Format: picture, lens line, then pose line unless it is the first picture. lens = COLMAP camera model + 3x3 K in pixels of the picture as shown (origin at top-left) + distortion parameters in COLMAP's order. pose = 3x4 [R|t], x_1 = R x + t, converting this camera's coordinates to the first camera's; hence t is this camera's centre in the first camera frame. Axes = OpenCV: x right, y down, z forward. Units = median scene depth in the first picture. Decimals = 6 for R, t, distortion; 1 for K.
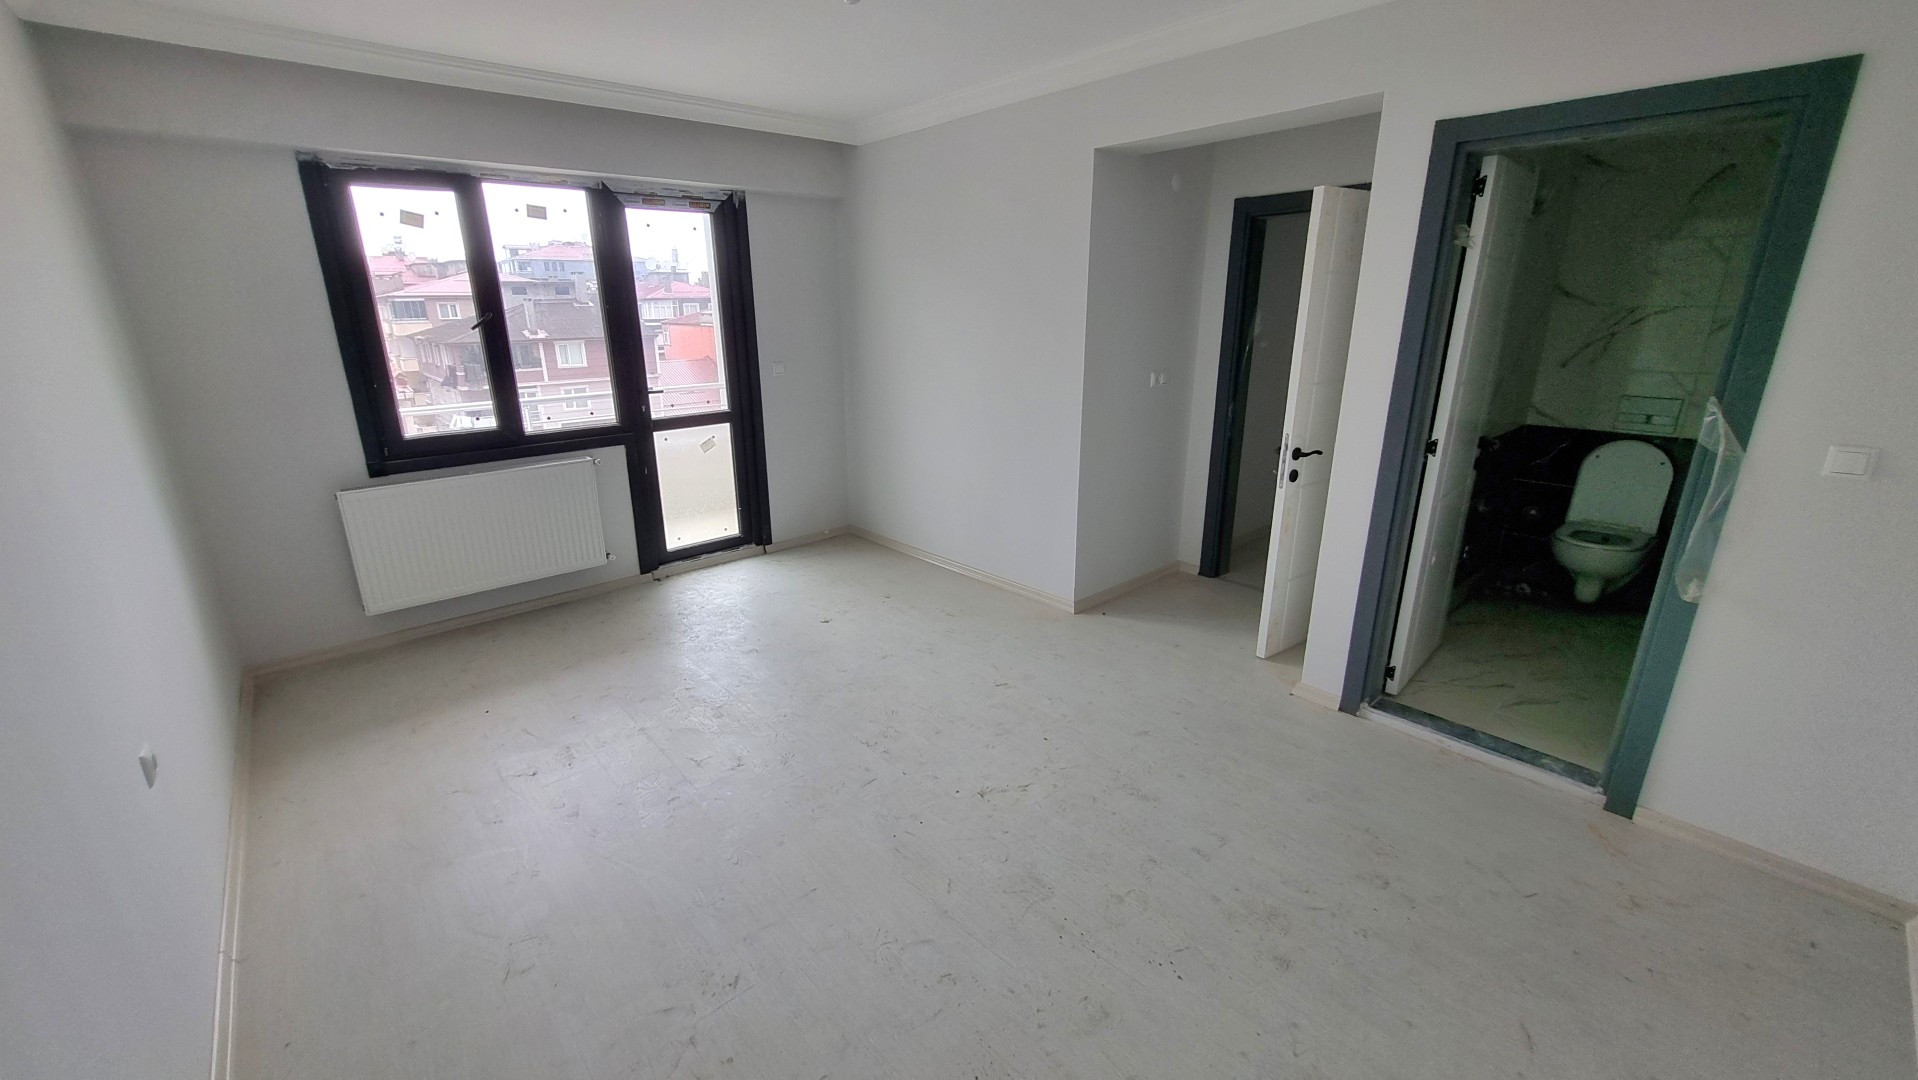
lens RADIAL K [[750.9, 0, 930.6], [0, 750.9, 534.5], [0, 0, 1]] dist [-0.000165, -0.000077]
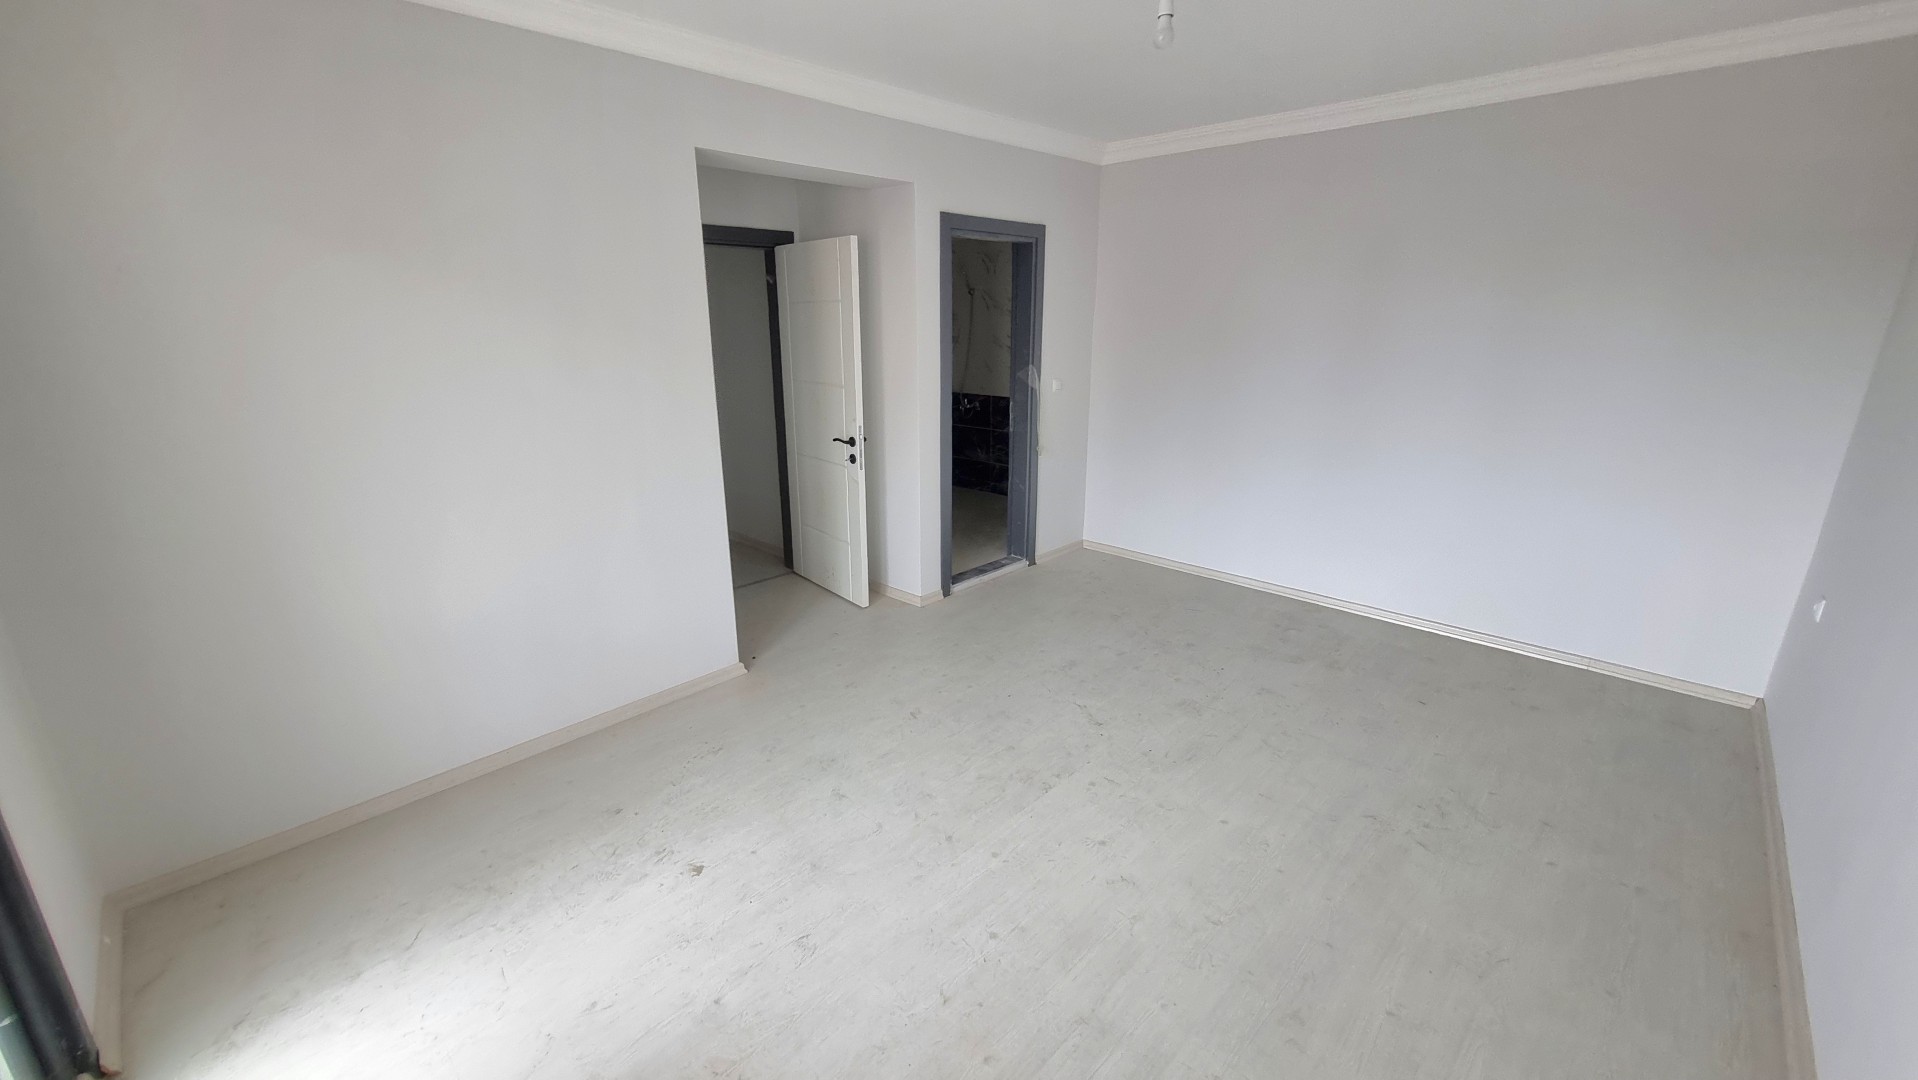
lens RADIAL K [[750.9, 0, 930.6], [0, 750.9, 534.5], [0, 0, 1]] dist [-0.000165, -0.000077]
pose [[-0.080665, -0.265127, 0.960833, -0.937942], [0.297628, 0.913589, 0.277078, -0.330480], [-0.951268, 0.308321, 0.005215, 1.095256]]
